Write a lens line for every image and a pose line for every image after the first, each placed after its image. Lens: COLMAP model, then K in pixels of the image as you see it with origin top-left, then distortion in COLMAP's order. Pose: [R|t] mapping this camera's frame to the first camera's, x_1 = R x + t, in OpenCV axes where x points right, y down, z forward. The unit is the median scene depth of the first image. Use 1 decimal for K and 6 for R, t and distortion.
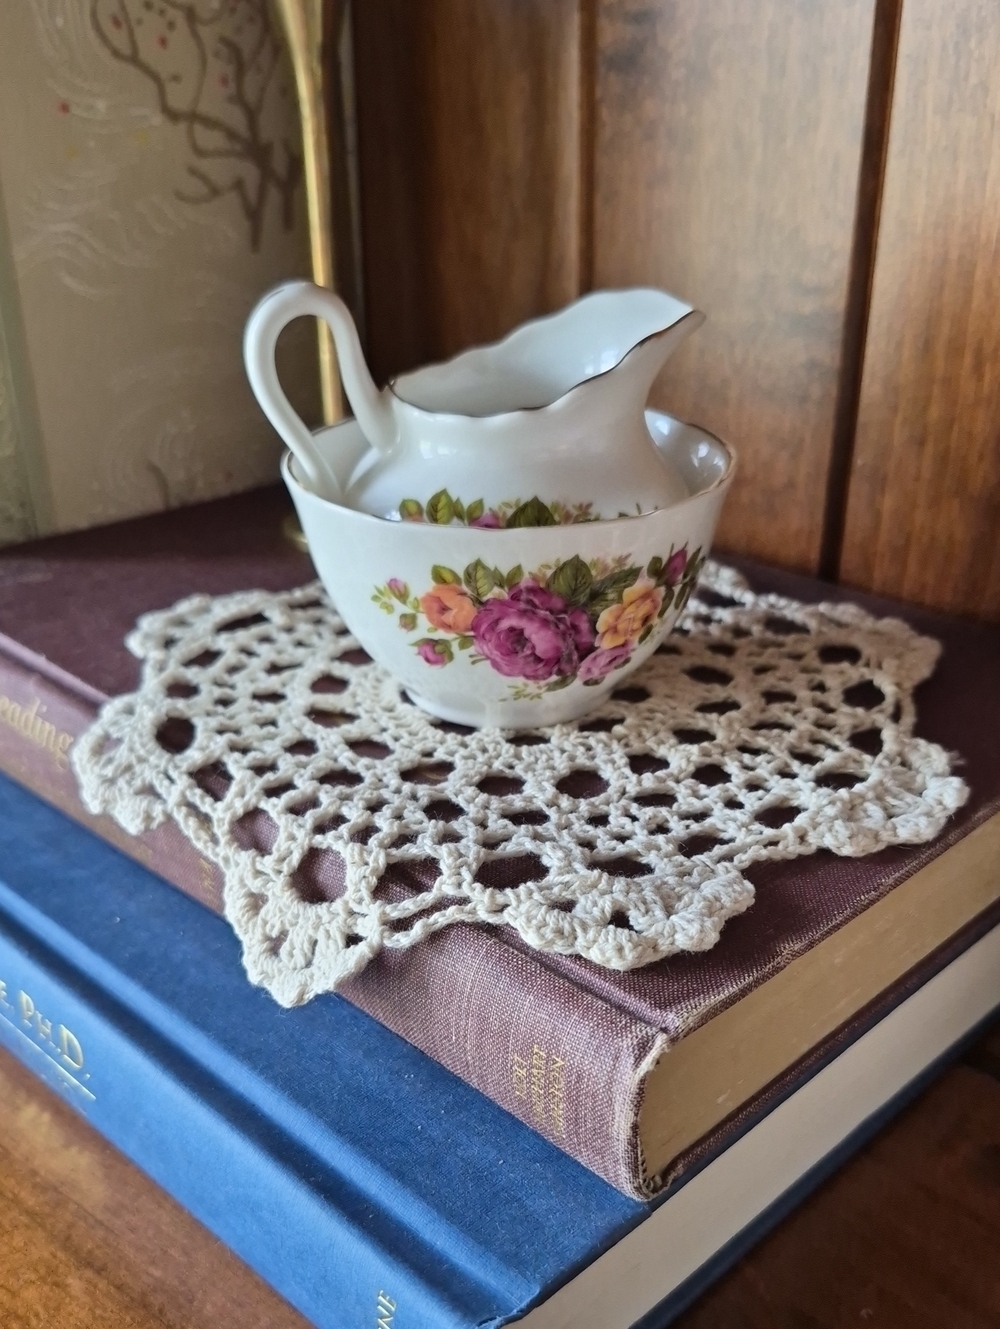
lens RADIAL K [[1433.3, 0, 502.2], [0, 1433.3, 775.5], [0, 0, 1]] dist [0.102833, -0.256930]
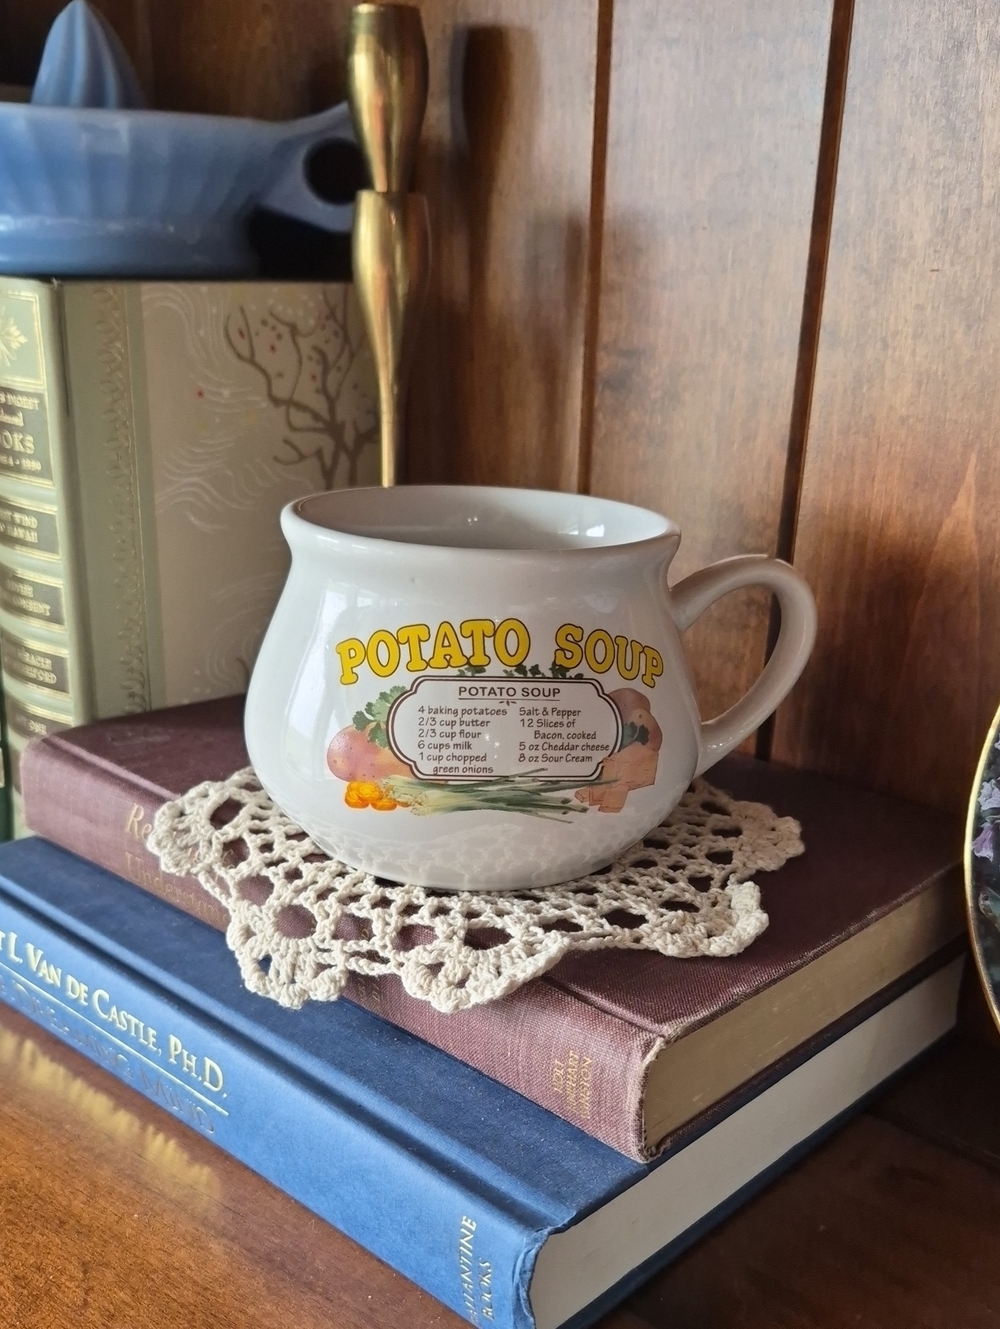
lens RADIAL K [[1433.3, 0, 502.2], [0, 1433.3, 775.5], [0, 0, 1]] dist [0.102833, -0.256930]
pose [[0.998393, 0.029948, 0.048109, -0.089682], [-0.022779, 0.989431, -0.143203, 0.087265], [-0.051889, 0.141877, 0.988523, -0.341818]]
